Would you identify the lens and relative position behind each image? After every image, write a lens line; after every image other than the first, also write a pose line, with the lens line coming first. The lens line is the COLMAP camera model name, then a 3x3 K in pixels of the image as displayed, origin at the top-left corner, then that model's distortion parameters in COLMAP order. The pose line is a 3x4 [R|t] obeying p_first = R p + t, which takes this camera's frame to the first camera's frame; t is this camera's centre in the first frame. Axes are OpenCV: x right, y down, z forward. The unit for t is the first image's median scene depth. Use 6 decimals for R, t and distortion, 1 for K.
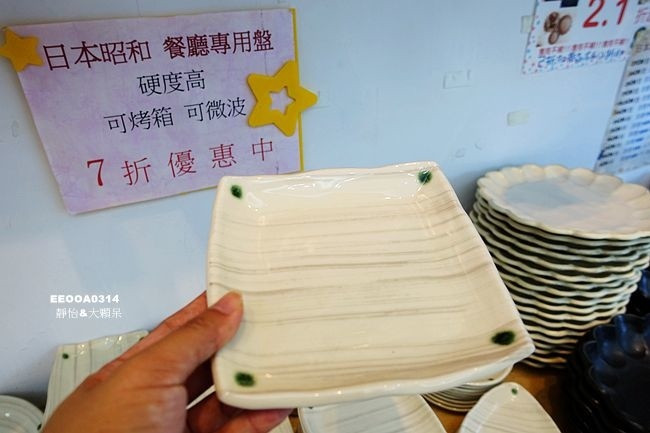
lens RADIAL K [[440.1, 0, 325.0], [0, 440.1, 216.5], [0, 0, 1]] dist [-0.012941, 0.003378]
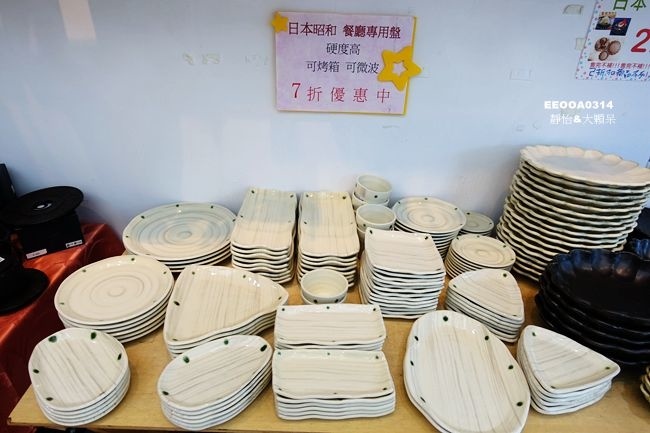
lens RADIAL K [[440.1, 0, 325.0], [0, 440.1, 216.5], [0, 0, 1]] dist [-0.012941, 0.003378]
pose [[0.923022, 0.227749, -0.310099, 0.297101], [-0.237928, 0.971269, 0.005137, 0.361949], [0.302359, 0.069040, 0.950690, -0.693739]]
